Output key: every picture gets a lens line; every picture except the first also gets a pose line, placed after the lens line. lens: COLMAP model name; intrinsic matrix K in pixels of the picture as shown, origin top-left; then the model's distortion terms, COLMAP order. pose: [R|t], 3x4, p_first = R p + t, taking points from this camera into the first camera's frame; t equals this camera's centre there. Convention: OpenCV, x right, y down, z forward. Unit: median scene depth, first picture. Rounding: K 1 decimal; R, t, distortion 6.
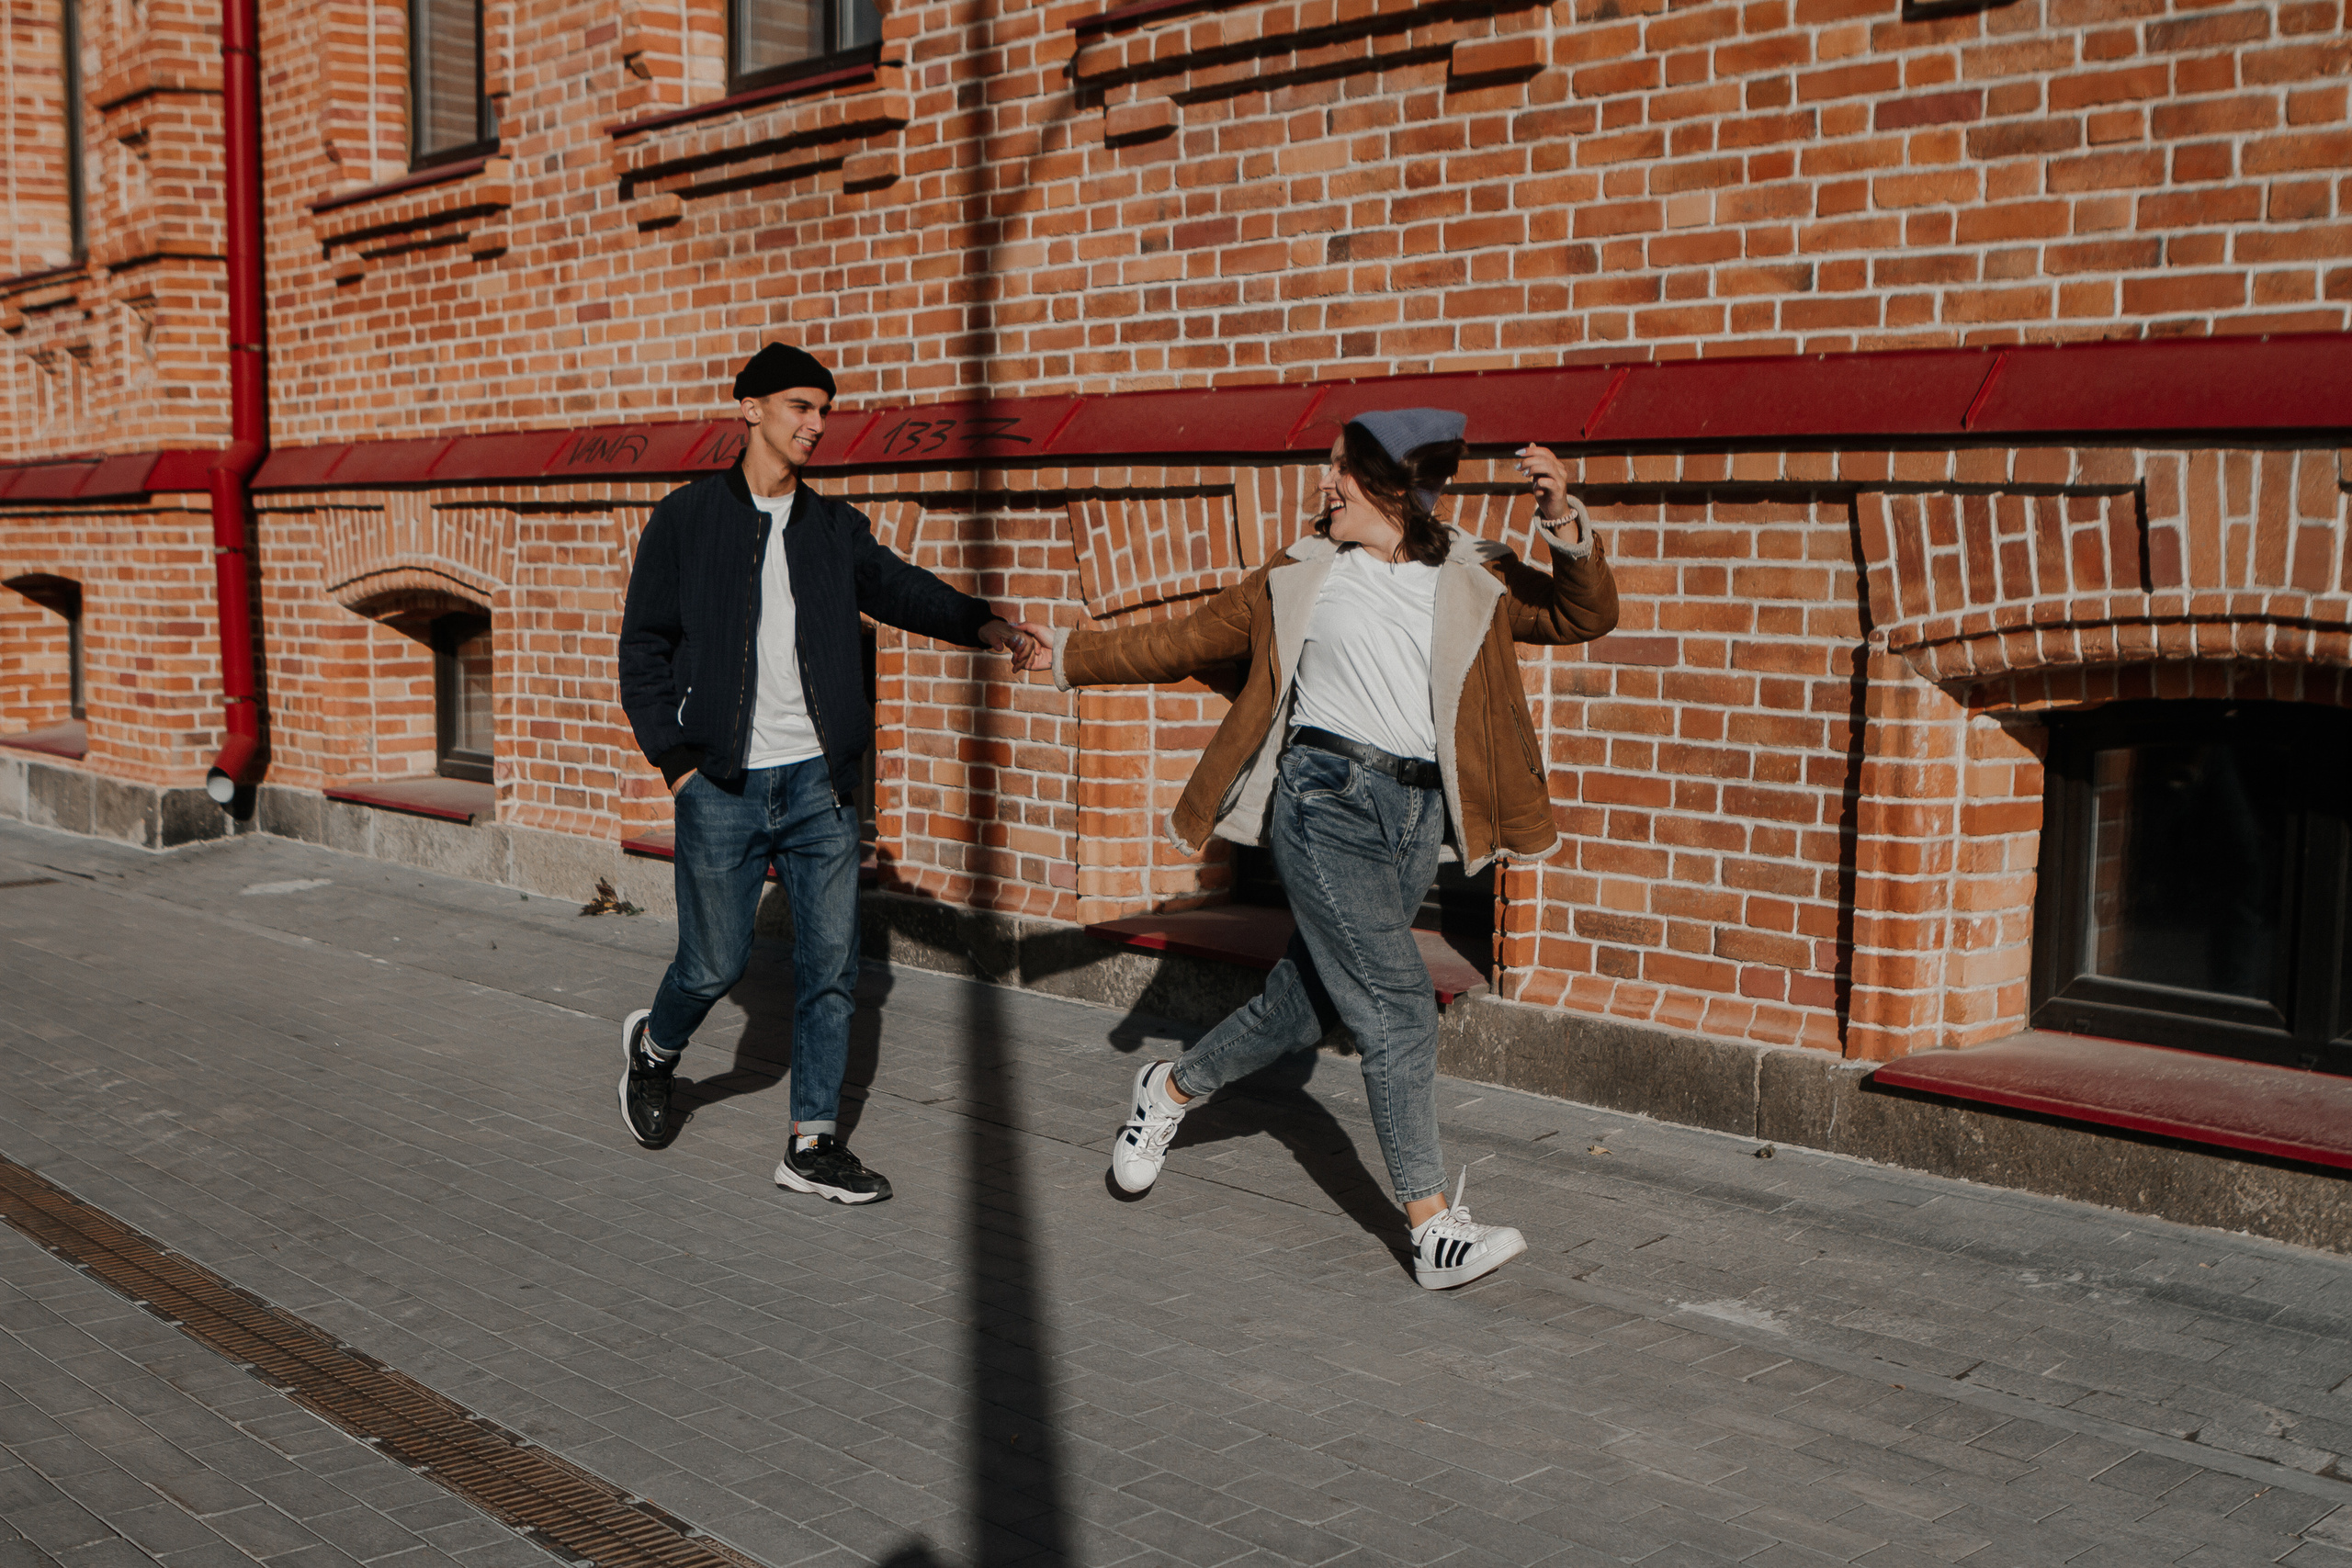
lens RADIAL K [[2531.9, 0, 1178.9], [0, 2531.9, 753.0], [0, 0, 1]] dist [-0.119657, 0.113814]
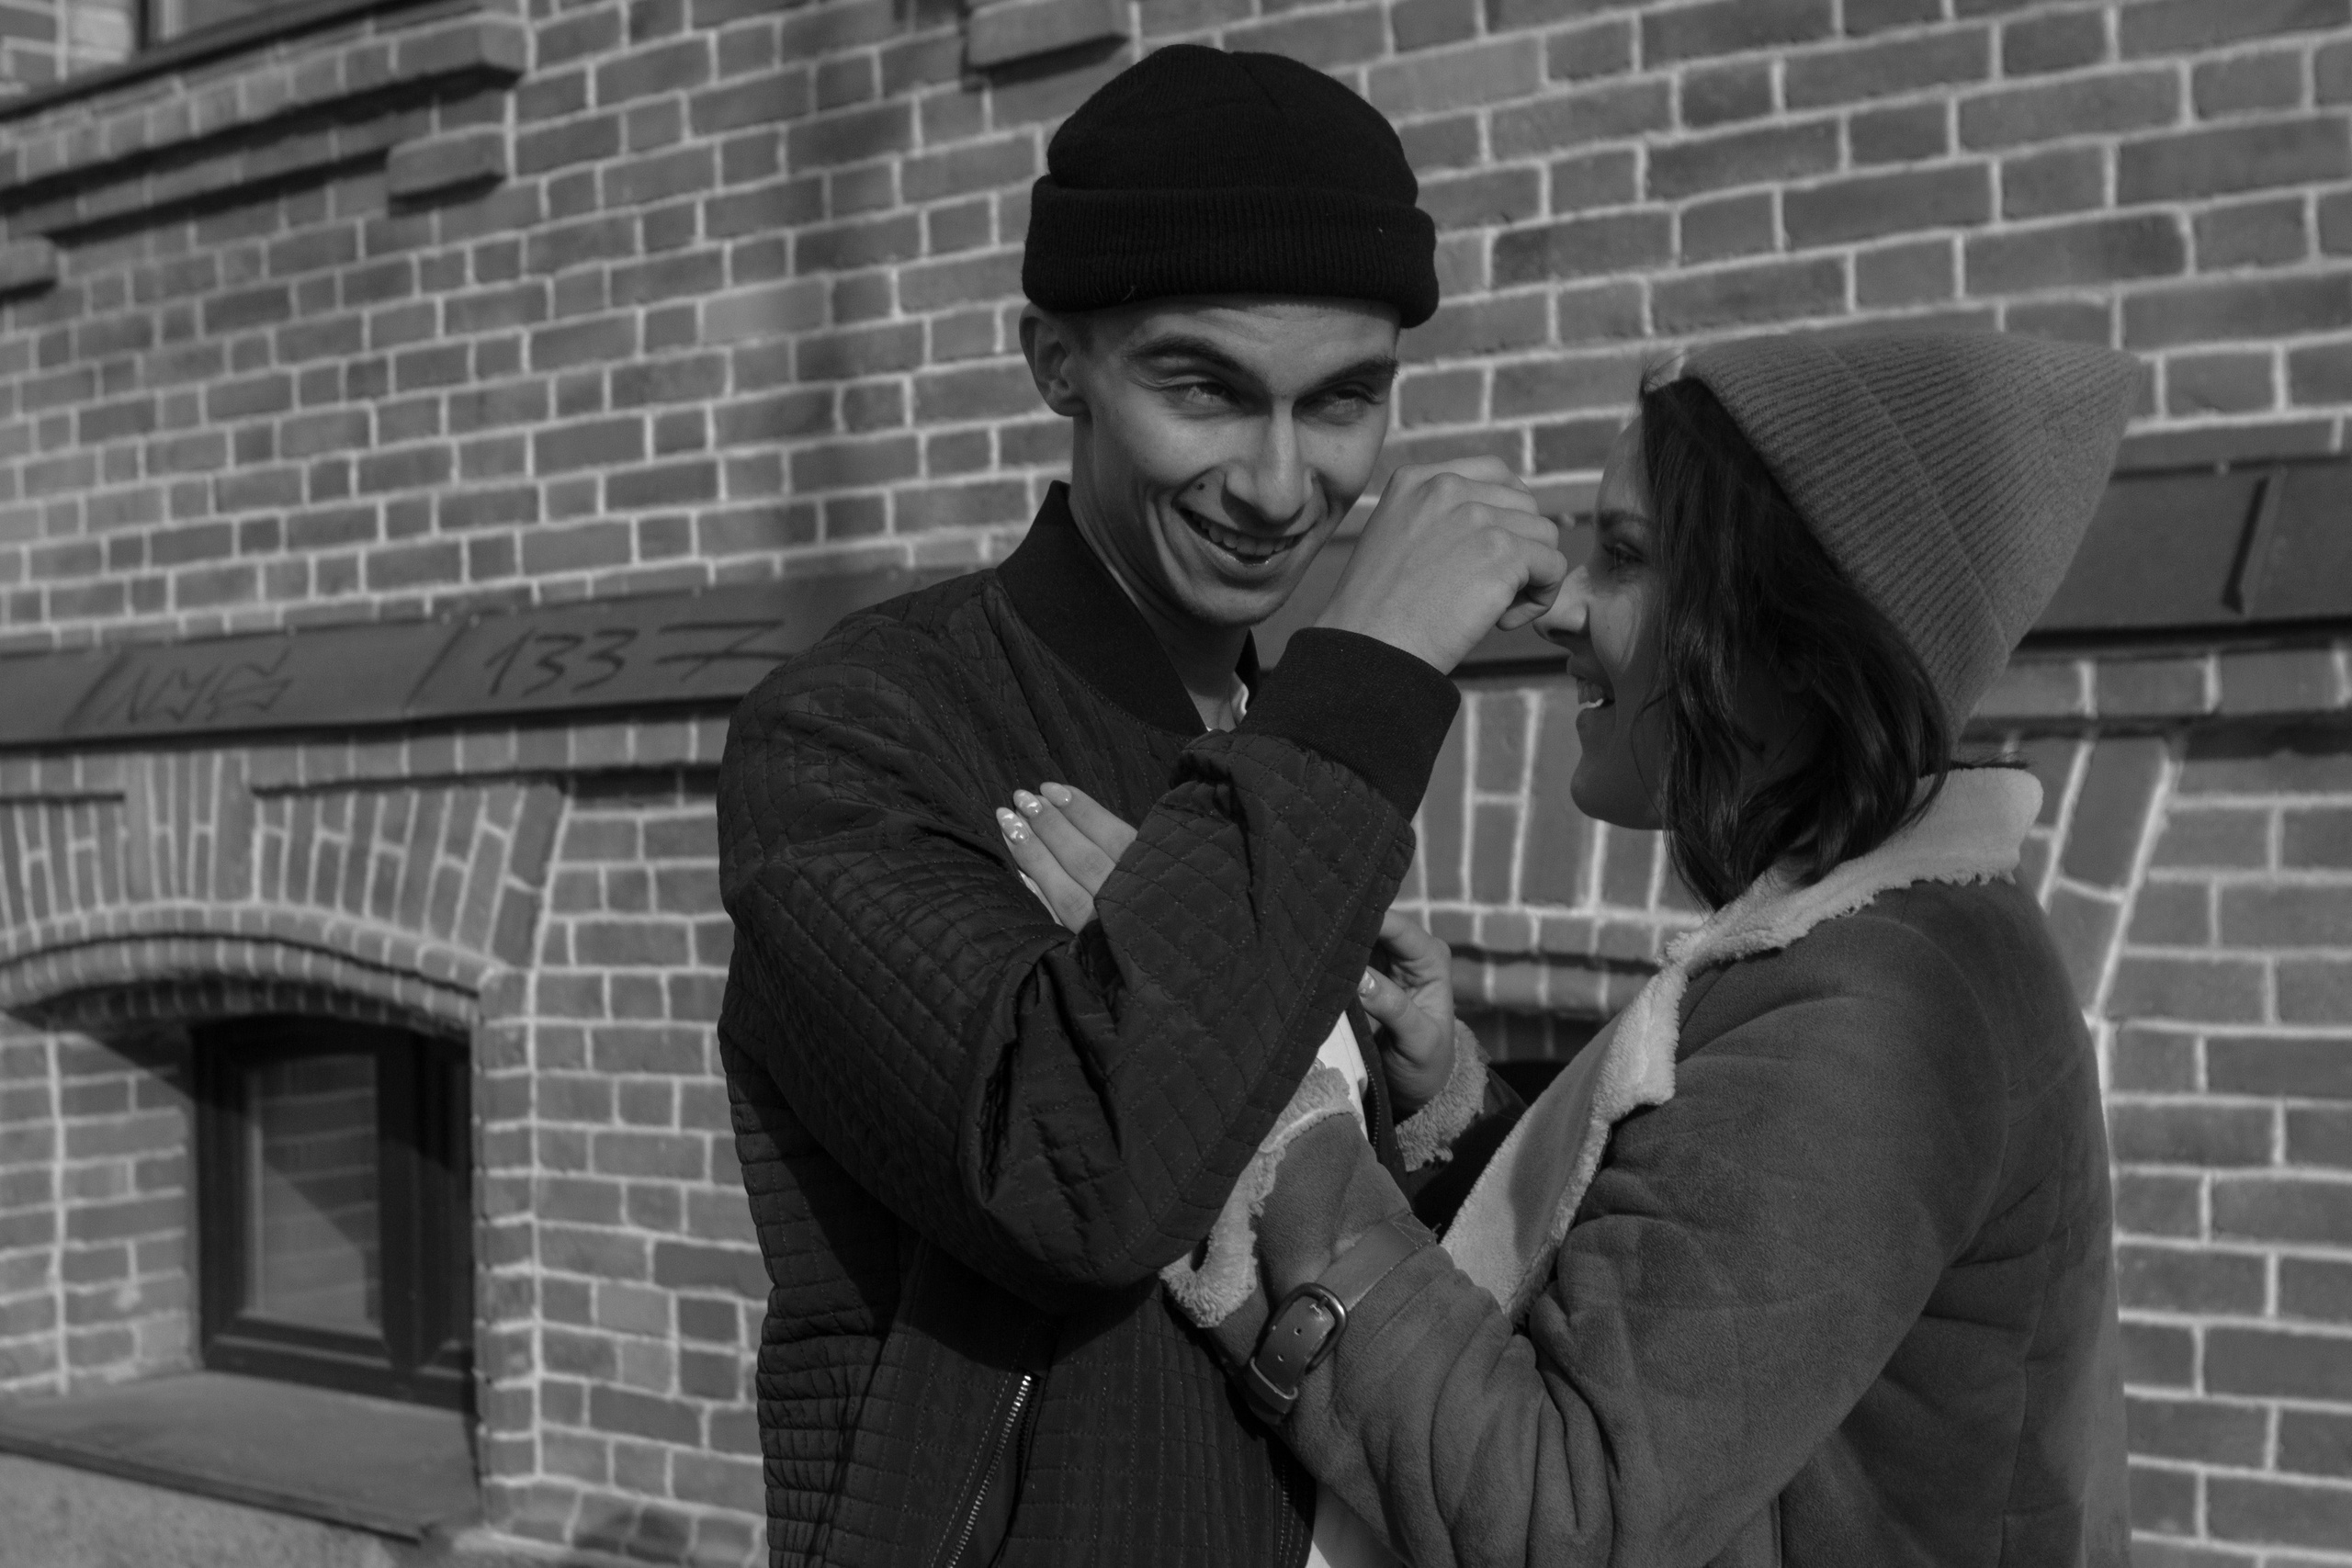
lens RADIAL K [[2970.1, 0, 1167.7], [0, 2970.1, 836.7], [0, 0, 1]] dist [-0.121098, 0.114244]
pose [[0.979526, -0.020390, 0.200282, -0.112176], [0.037092, 0.996104, -0.080001, -0.039126], [-0.197871, 0.085792, 0.976467, 0.417430]]
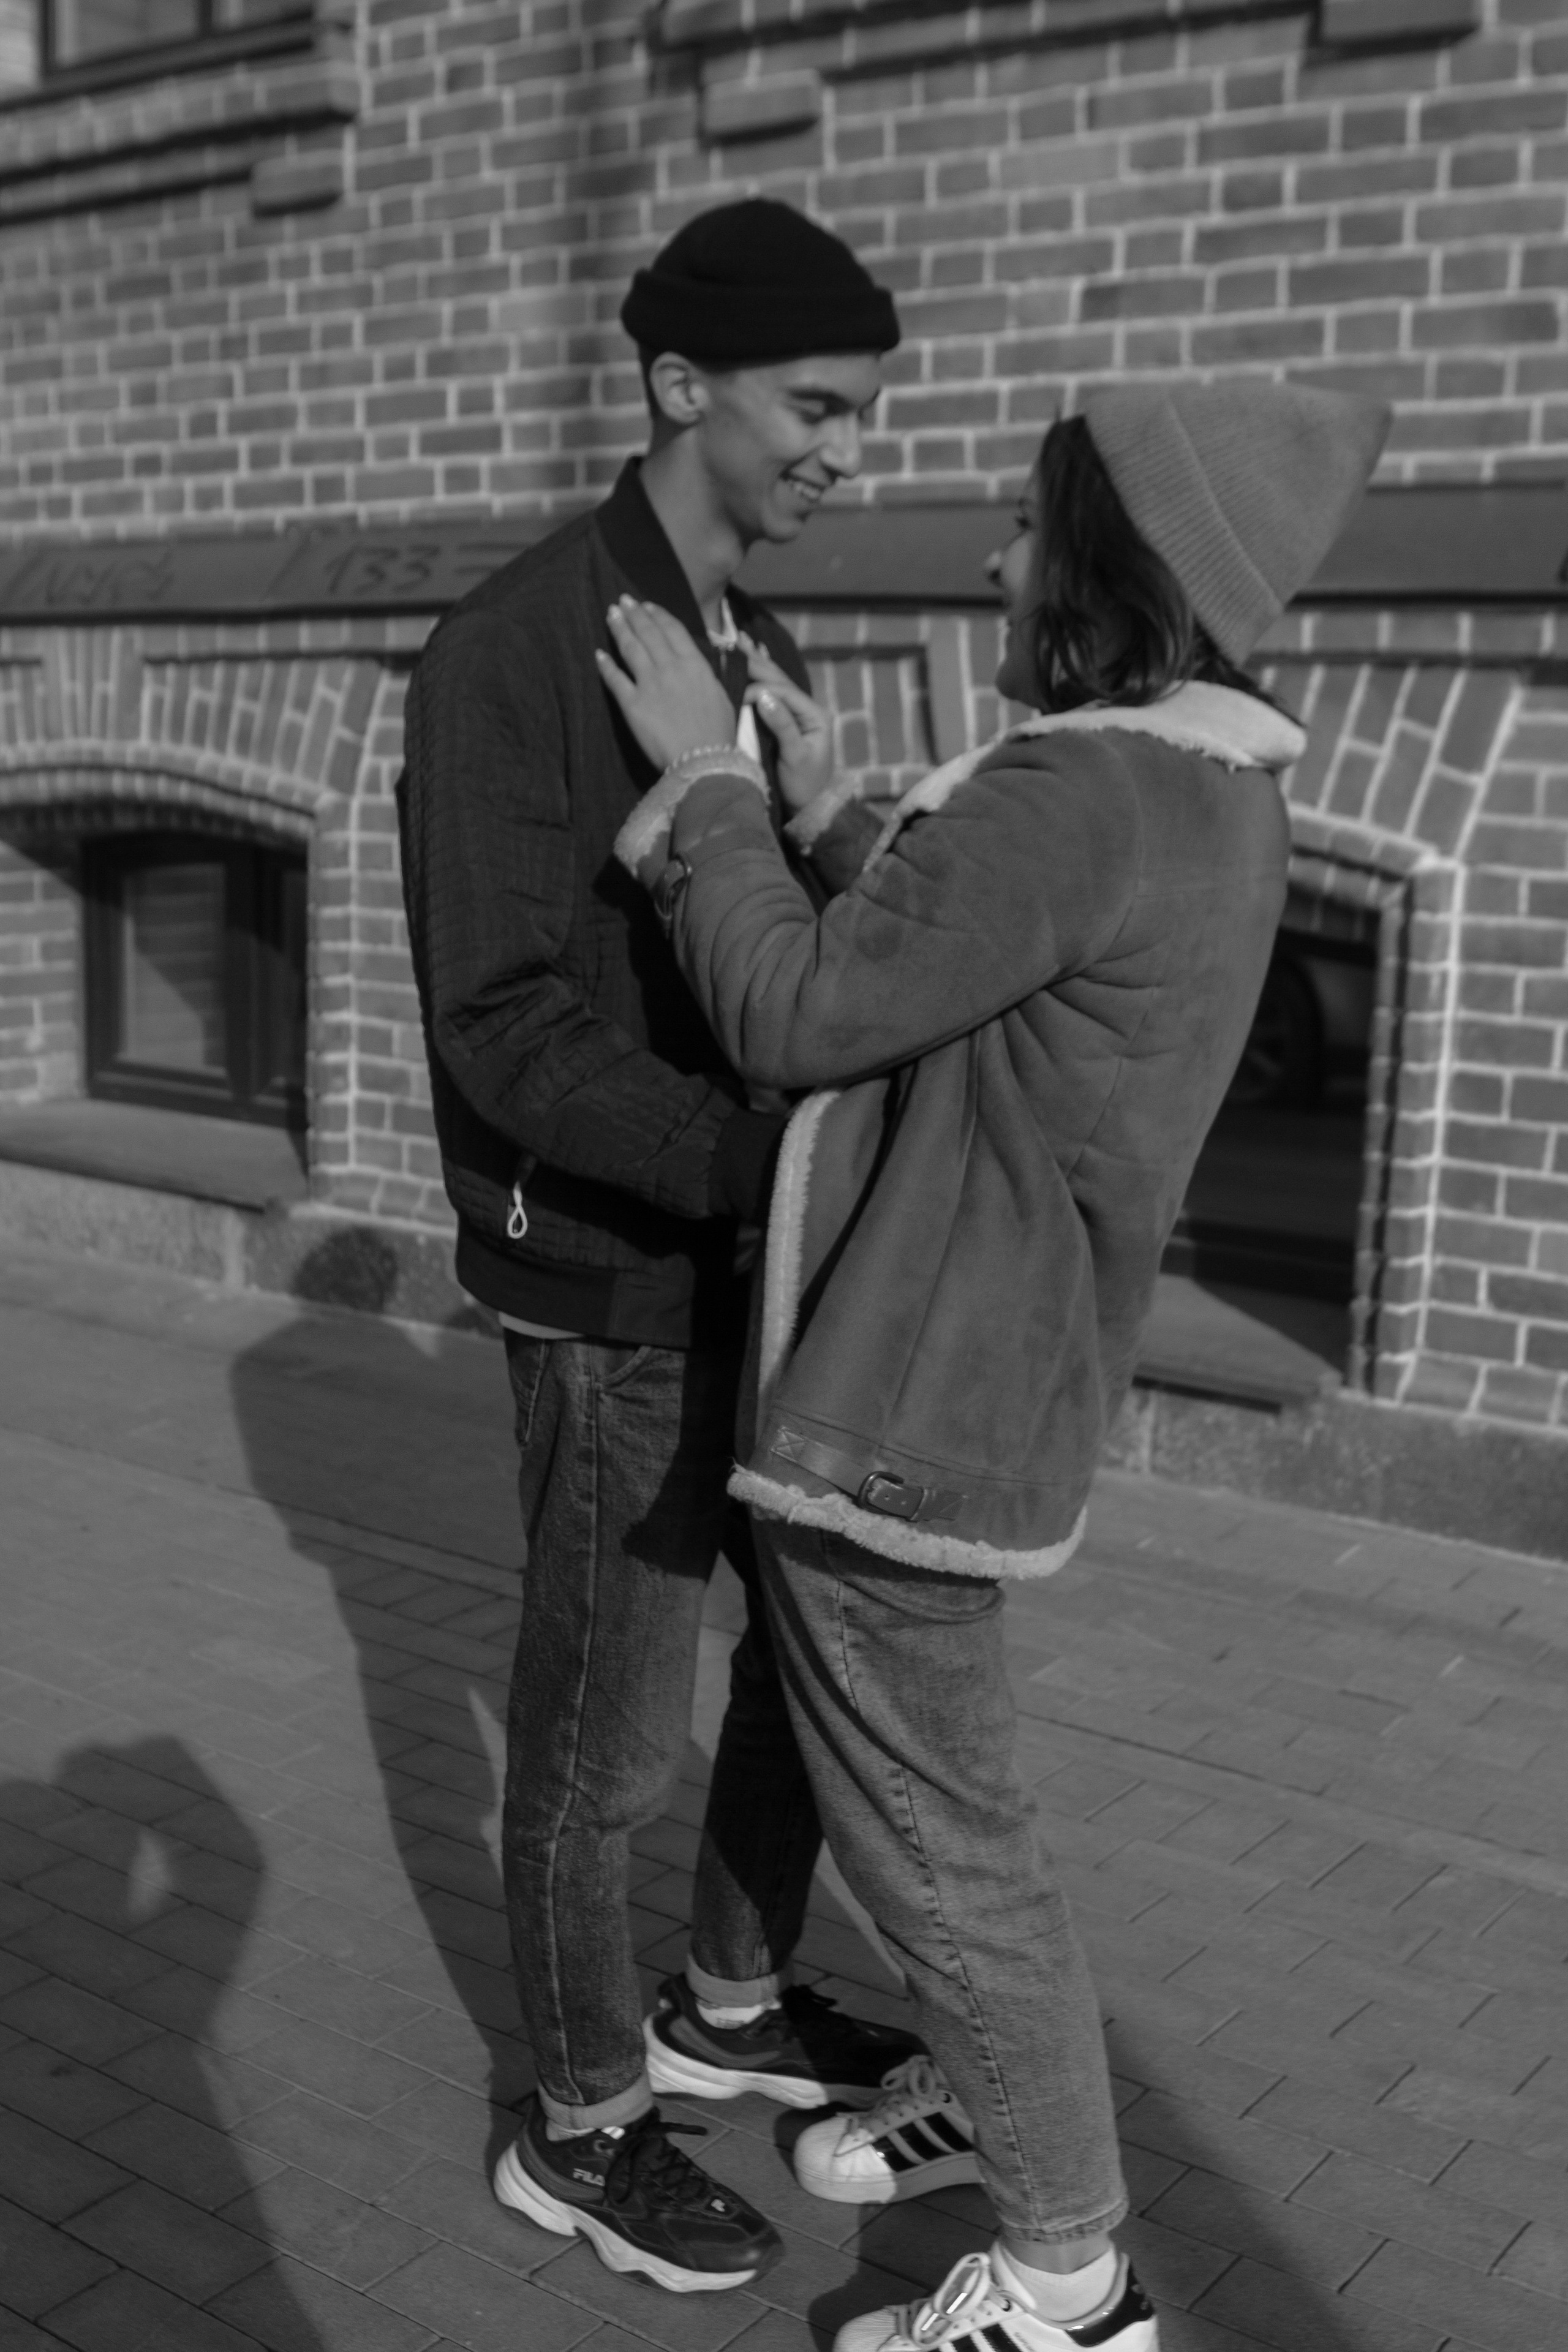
lens RADIAL K [[2532.1, 0, 815.2], [0, 2532.1, 1179.0], [0, 0, 1]] dist [-0.119657, 0.113814]
pose [[0.979720, -0.011101, 0.200064, -0.137755], [-0.006578, 0.996144, 0.087487, -0.019492], [-0.200264, -0.087028, 0.975869, 0.302792]]
